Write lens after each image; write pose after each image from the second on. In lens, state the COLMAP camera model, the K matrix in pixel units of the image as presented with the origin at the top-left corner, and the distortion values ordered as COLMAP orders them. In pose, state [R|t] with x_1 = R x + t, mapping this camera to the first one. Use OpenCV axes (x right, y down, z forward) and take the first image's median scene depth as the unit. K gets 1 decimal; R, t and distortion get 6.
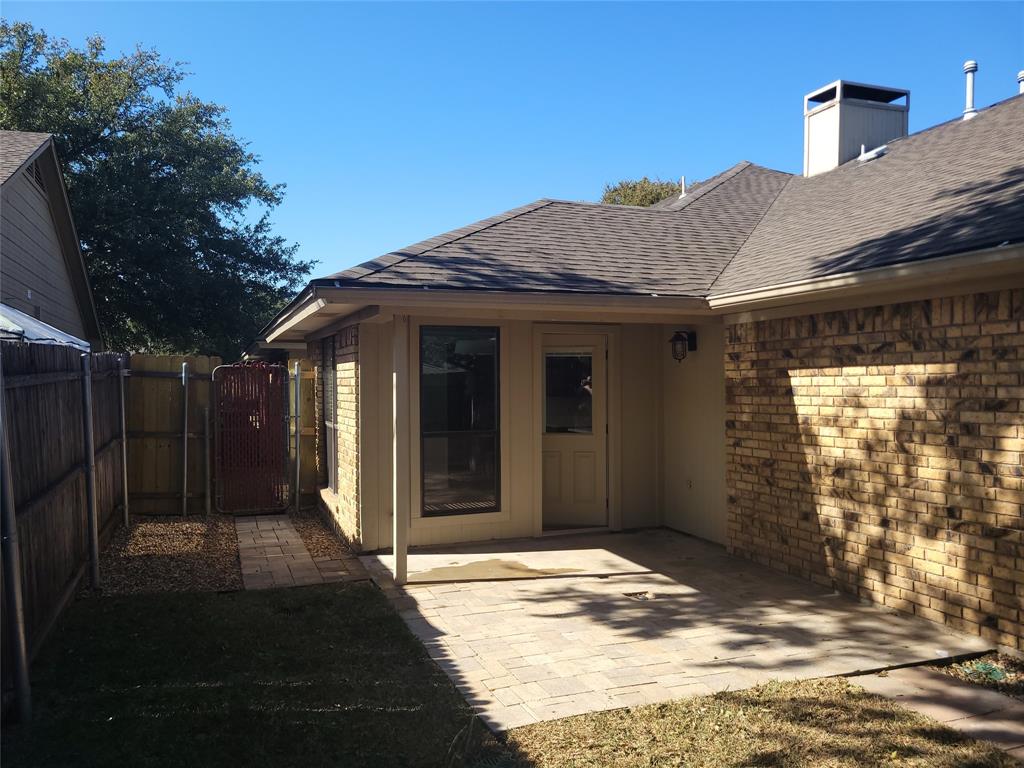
lens RADIAL K [[753.3, 0, 512.0], [0, 753.3, 384.0], [0, 0, 1]] dist [0.038711, 0.000856]
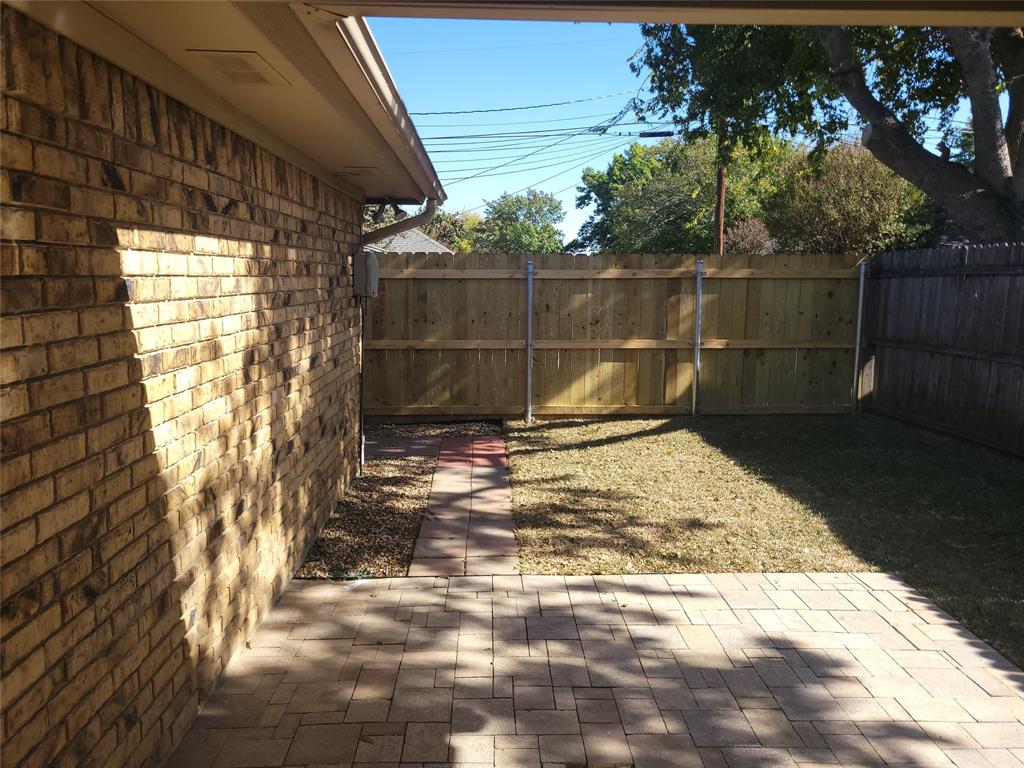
lens RADIAL K [[753.3, 0, 512.0], [0, 753.3, 384.0], [0, 0, 1]] dist [0.038711, 0.000856]
pose [[-0.938629, -0.051676, 0.341036, 0.081011], [-0.004022, 0.990286, 0.138987, 0.002776], [-0.344906, 0.129086, -0.929719, 1.284577]]
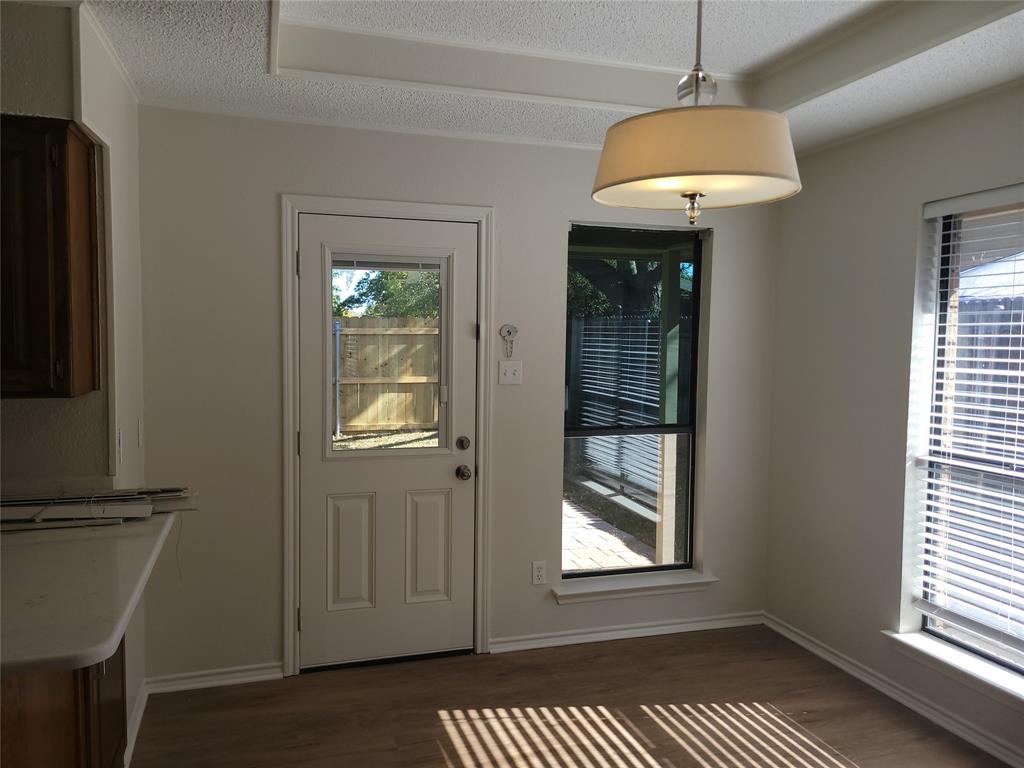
lens RADIAL K [[753.3, 0, 512.0], [0, 753.3, 384.0], [0, 0, 1]] dist [0.038711, 0.000856]
pose [[-0.998291, -0.010536, 0.057483, -0.034309], [-0.006648, 0.997703, 0.067410, -0.002325], [-0.058062, 0.066913, -0.996068, 1.890301]]
